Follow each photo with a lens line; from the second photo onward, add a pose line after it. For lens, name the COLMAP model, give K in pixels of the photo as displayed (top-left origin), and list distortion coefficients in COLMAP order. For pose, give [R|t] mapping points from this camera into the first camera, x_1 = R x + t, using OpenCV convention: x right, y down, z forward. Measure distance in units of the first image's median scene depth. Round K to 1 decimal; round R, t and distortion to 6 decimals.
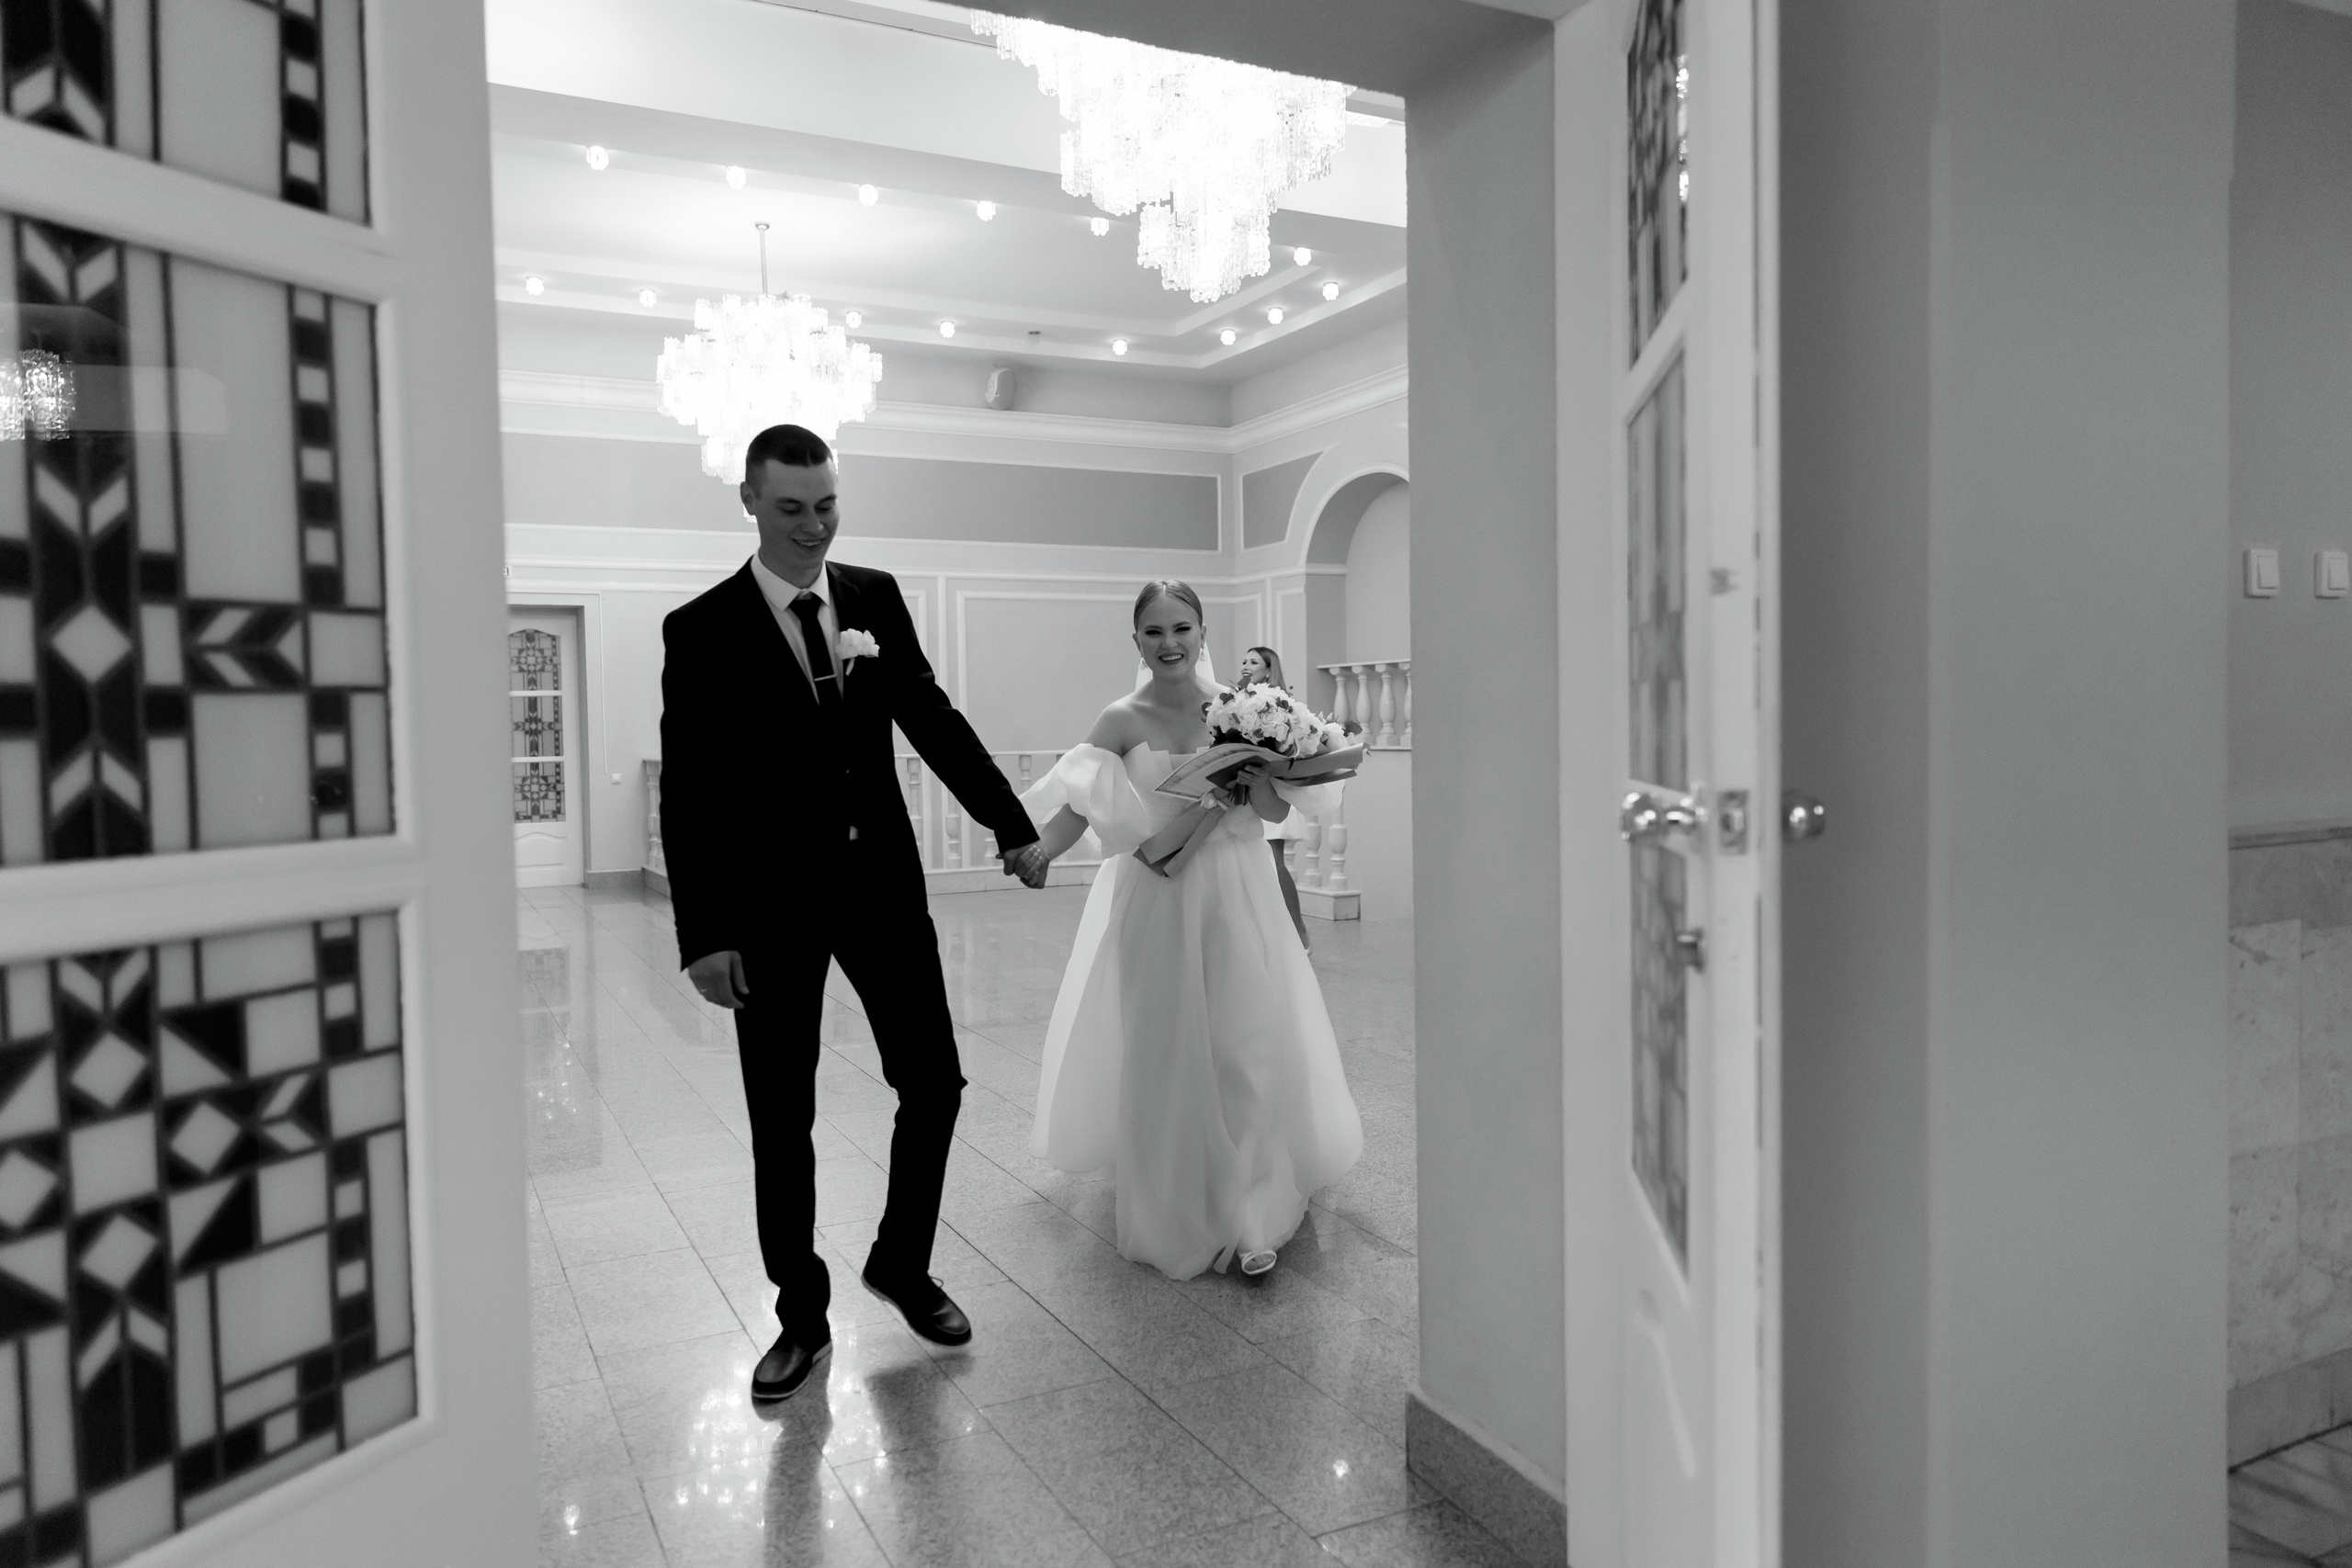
lens RADIAL K [[1536.9, 0, 1179.3], [0, 1536.9, 783.6], [0, 0, 1]] dist [0.015315, -0.006026]
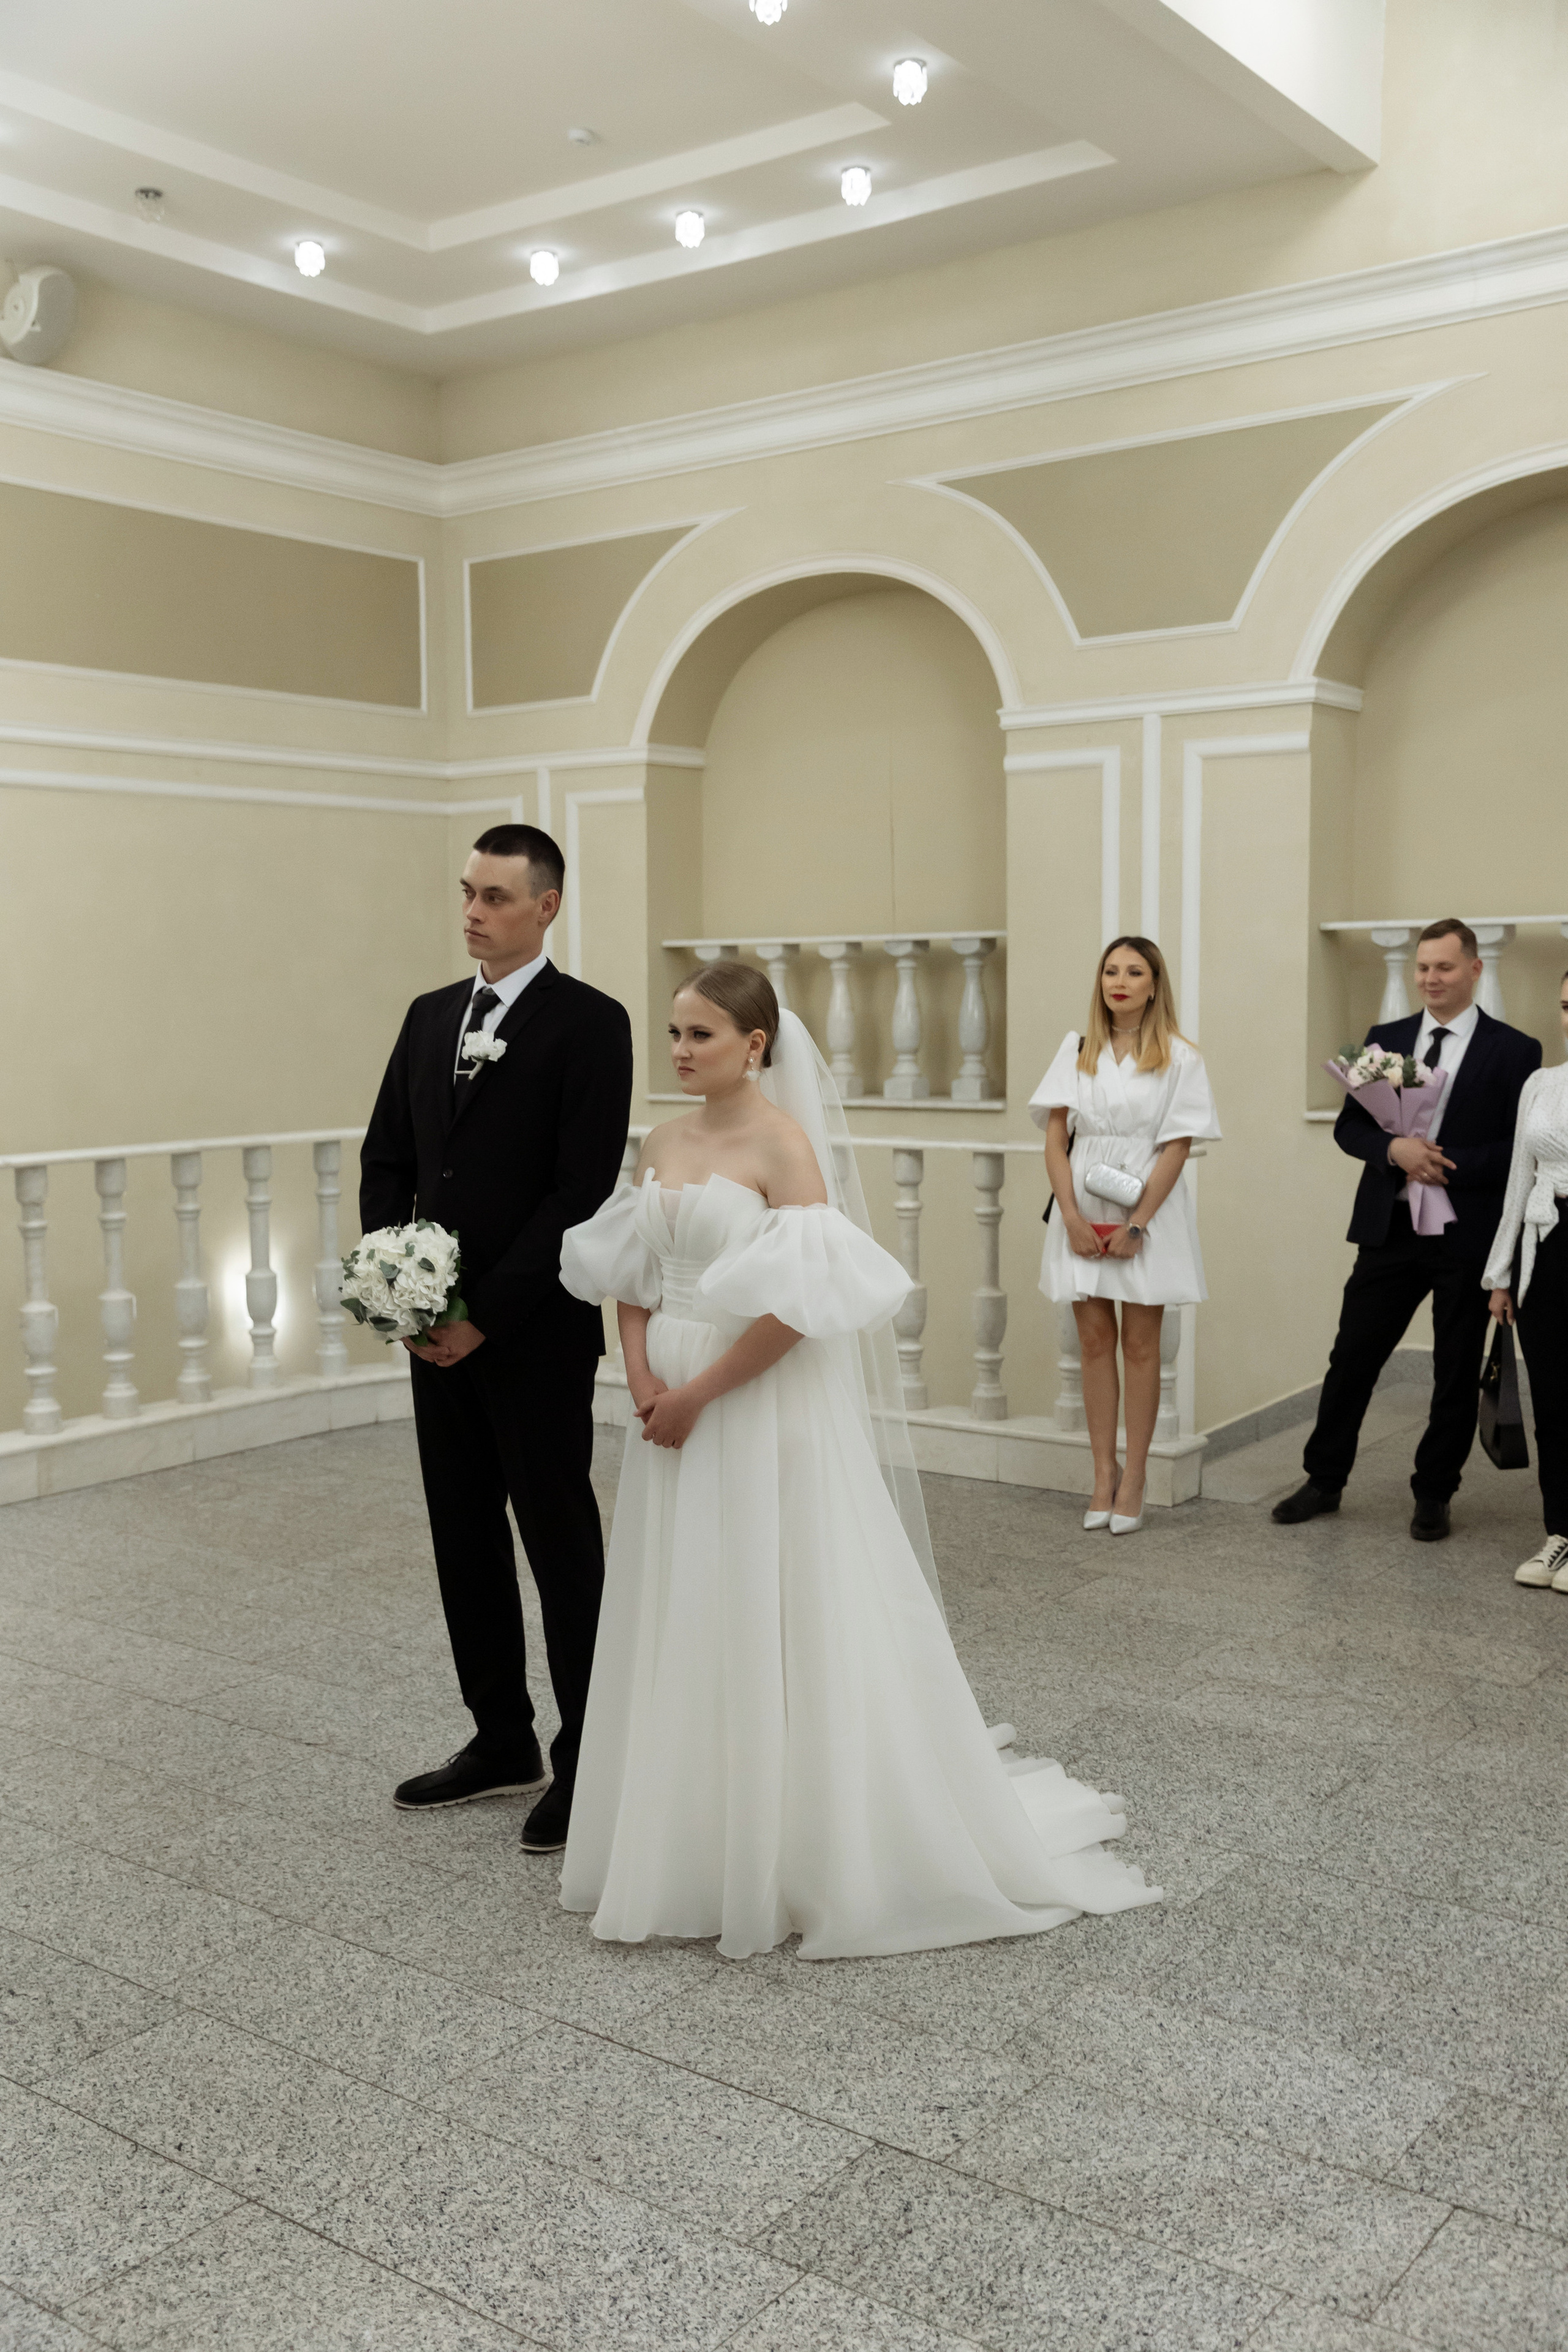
lens RADIAL K [[2187.1, 0, 806.9], [0, 2187.1, 1236.2], [0, 0, 1]] dist [-0.005228, 0.000000]
pose [[0.892235, -0.042782, 0.449540, -0.213457], [0.011166, 0.997288, 0.072748, -0.032084], [-0.451433, -0.059888, 0.890293, 0.319791]]
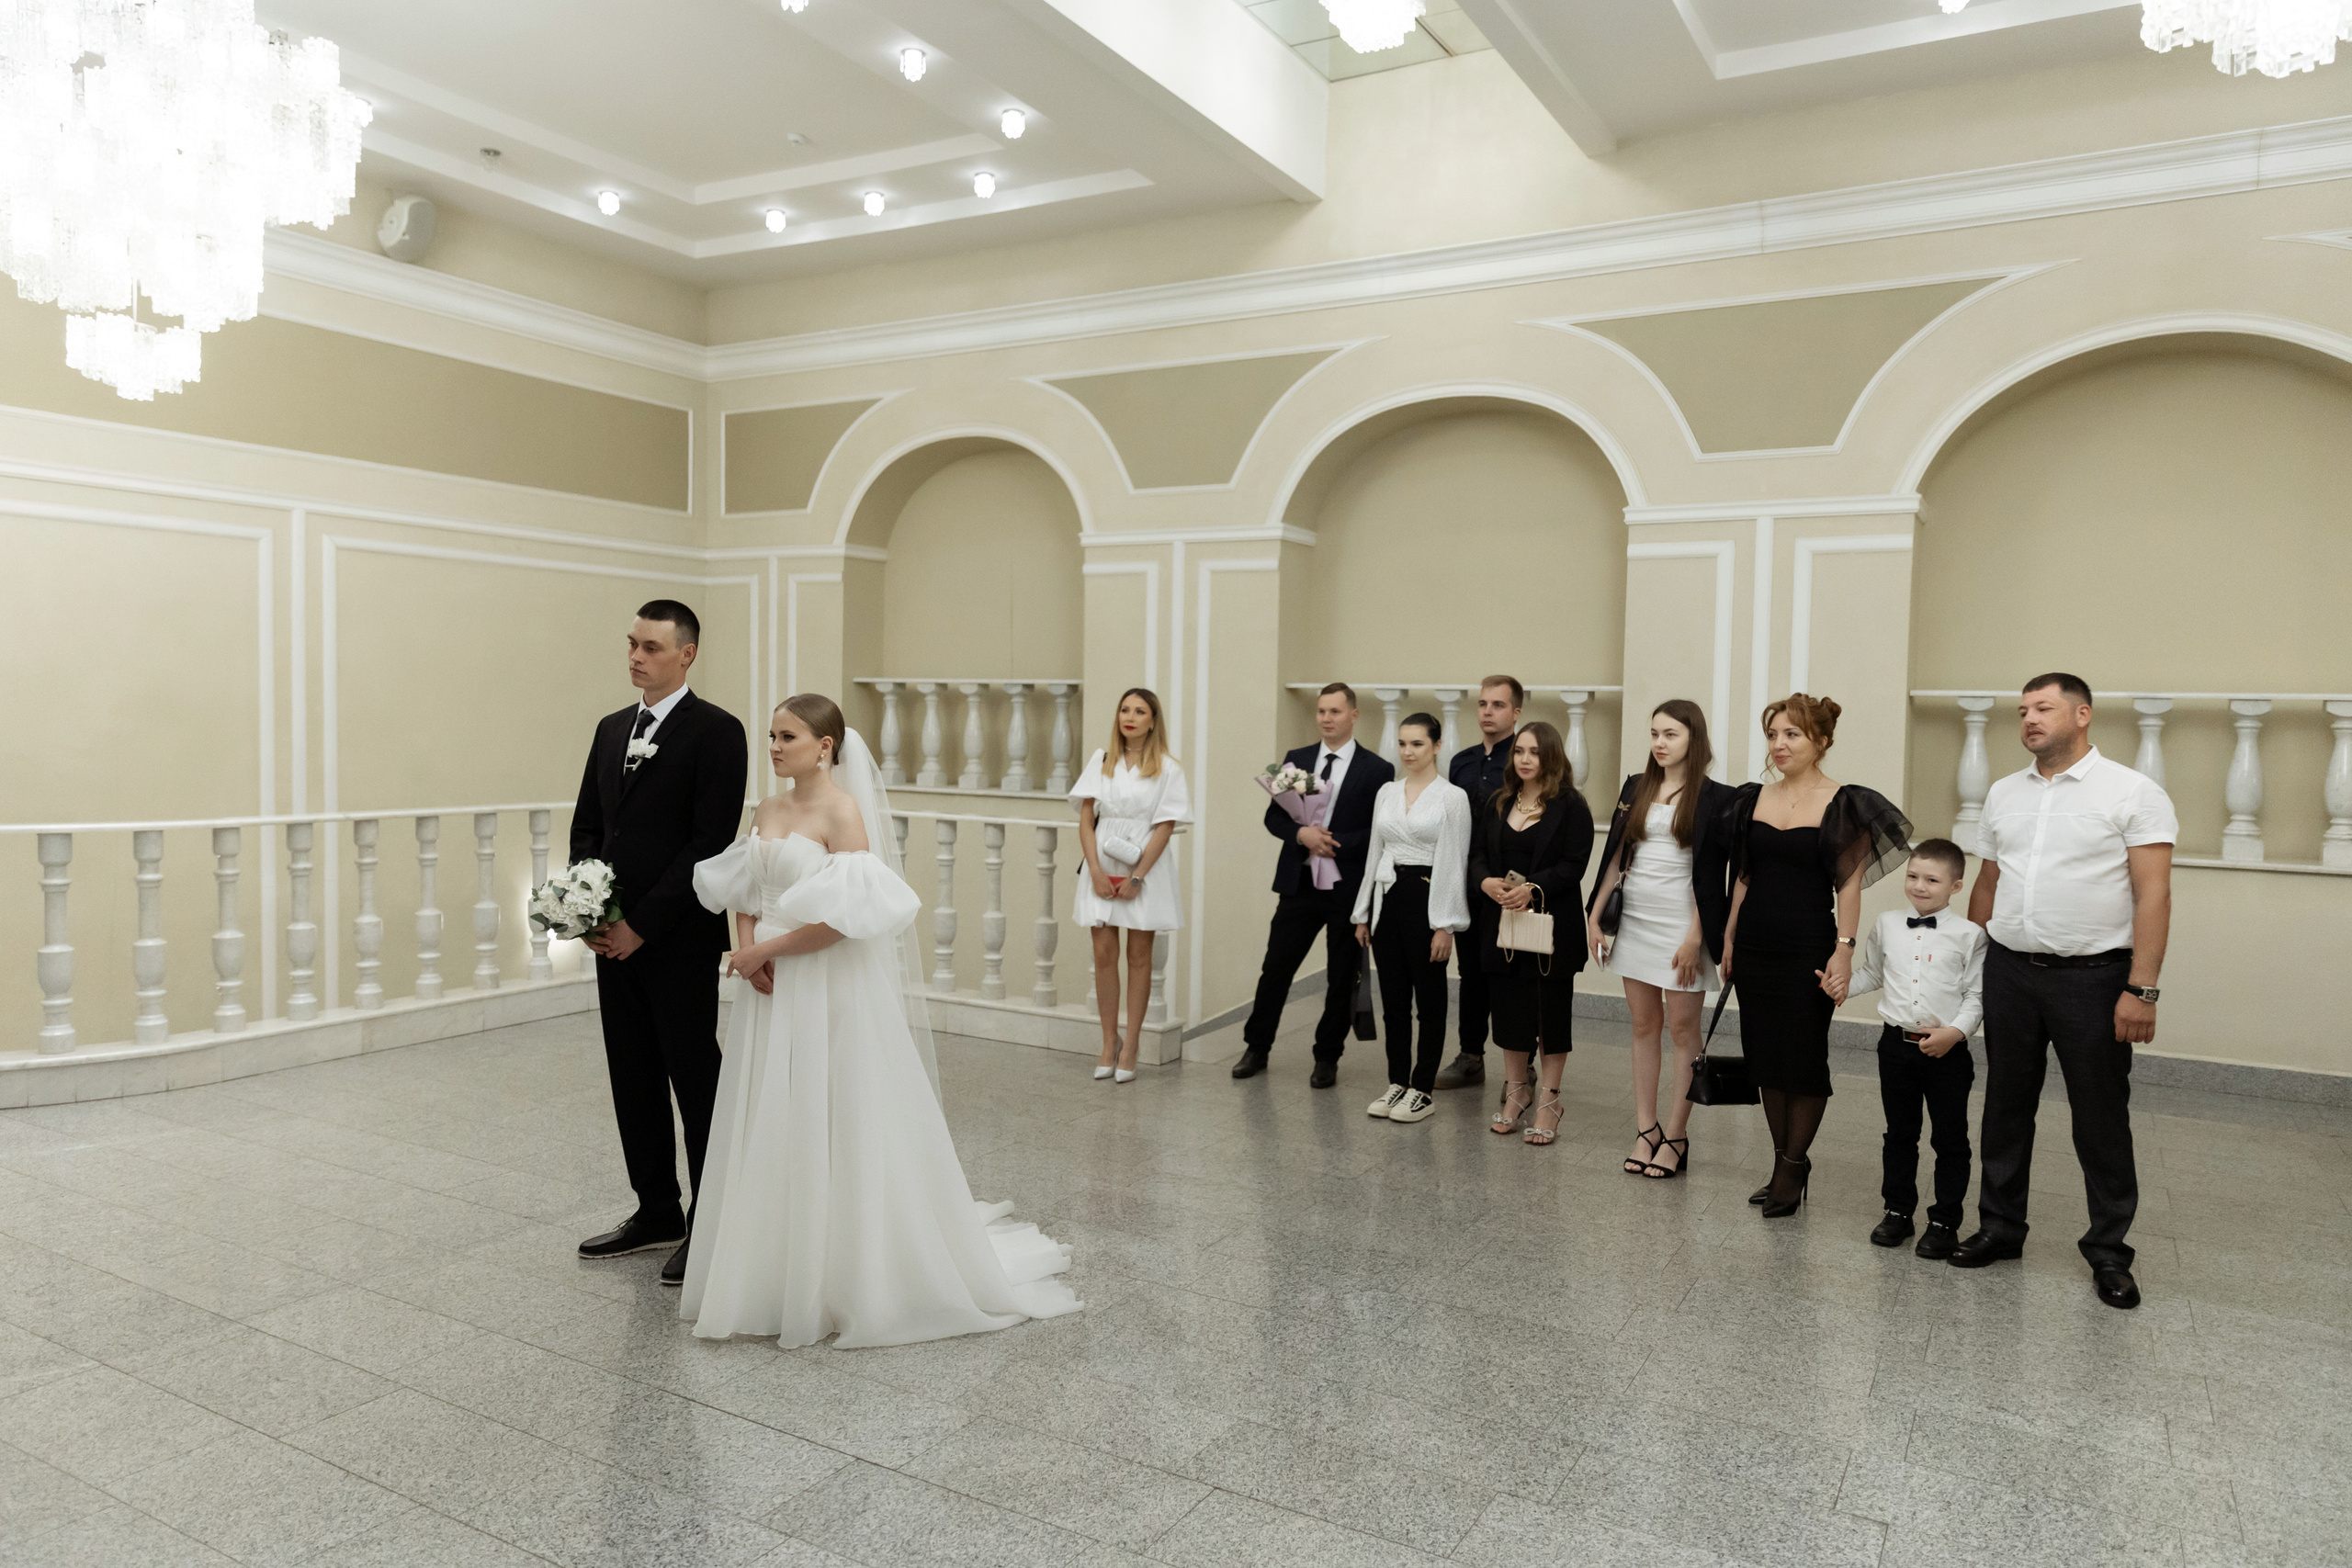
lens RADIAL K [[1536.9, 0, 1181.1], [0, 1536.9, 811.8], [0, 0, 1]] dist [0.015315, -0.006026]
pose [[0.833477, 0.003951, 0.552540, -0.203231], [-0.018883, 0.999594, 0.021337, -0.031775], [-0.552231, -0.028218, 0.833213, 0.282324]]
